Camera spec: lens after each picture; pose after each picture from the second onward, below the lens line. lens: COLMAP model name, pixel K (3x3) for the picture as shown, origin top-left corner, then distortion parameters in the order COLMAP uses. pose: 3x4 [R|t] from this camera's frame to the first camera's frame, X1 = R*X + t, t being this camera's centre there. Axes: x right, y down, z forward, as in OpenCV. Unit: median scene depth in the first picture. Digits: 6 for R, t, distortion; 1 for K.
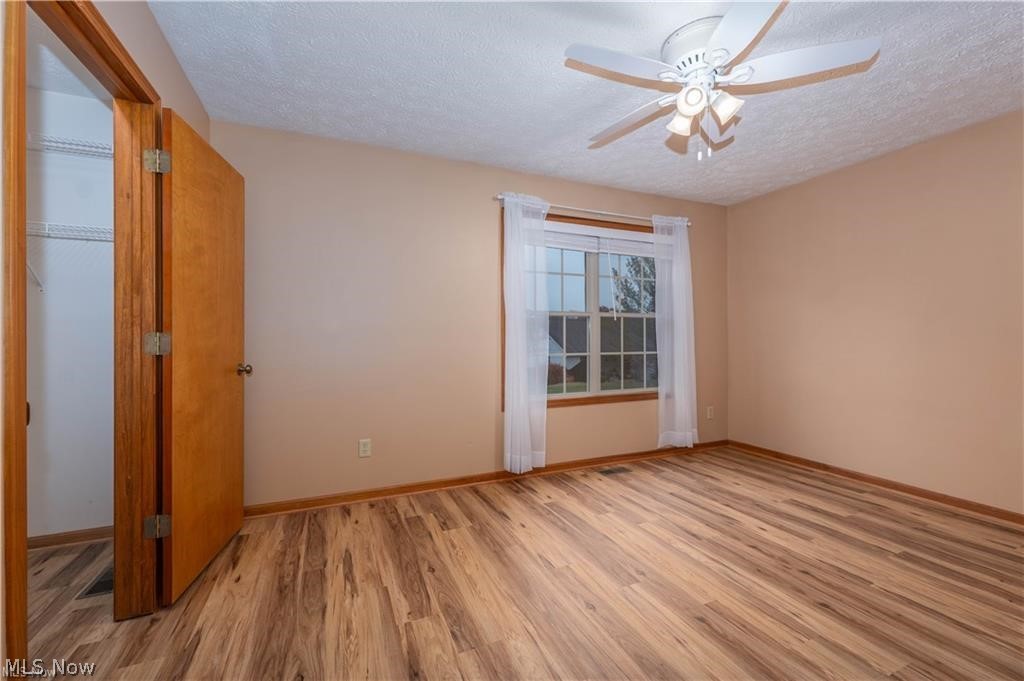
lens RADIAL K [[416.5, 0, 511.5], [0, 416.5, 336.7], [0, 0, 1]] dist [-0.000814, -0.000126]
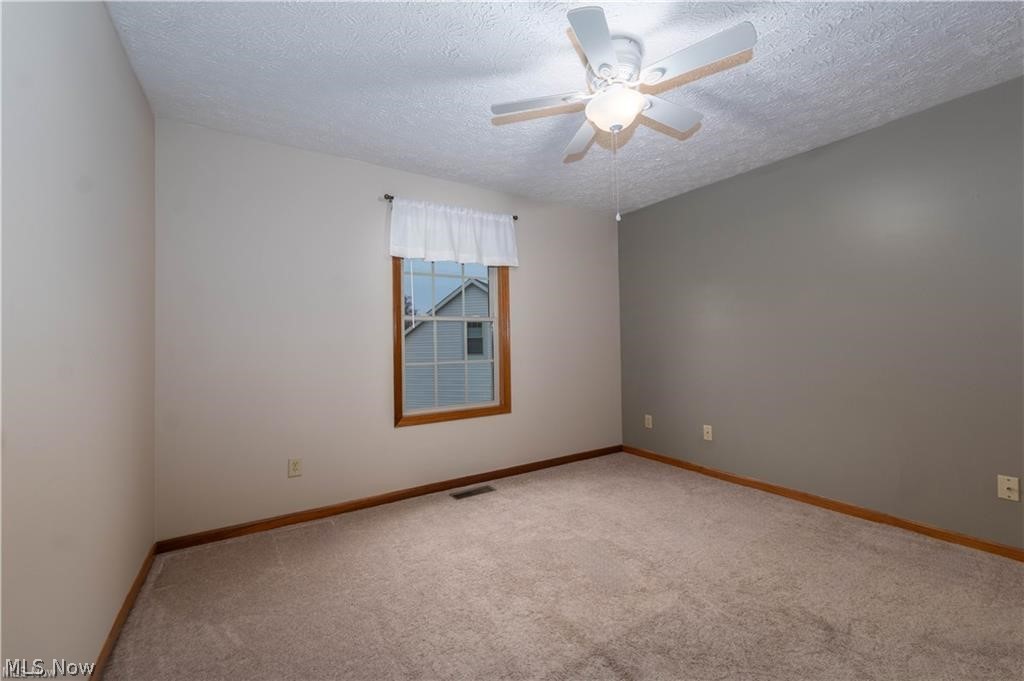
lens RADIAL K [[416.5, 0, 512.6], [0, 416.5, 337.7], [0, 0, 1]] dist [-0.000814, -0.000126]
pose [[0.992228, -0.025822, 0.121721, 0.159993], [0.027209, 0.999582, -0.009742, -0.000167], [-0.121419, 0.012978, 0.992517, 0.066461]]
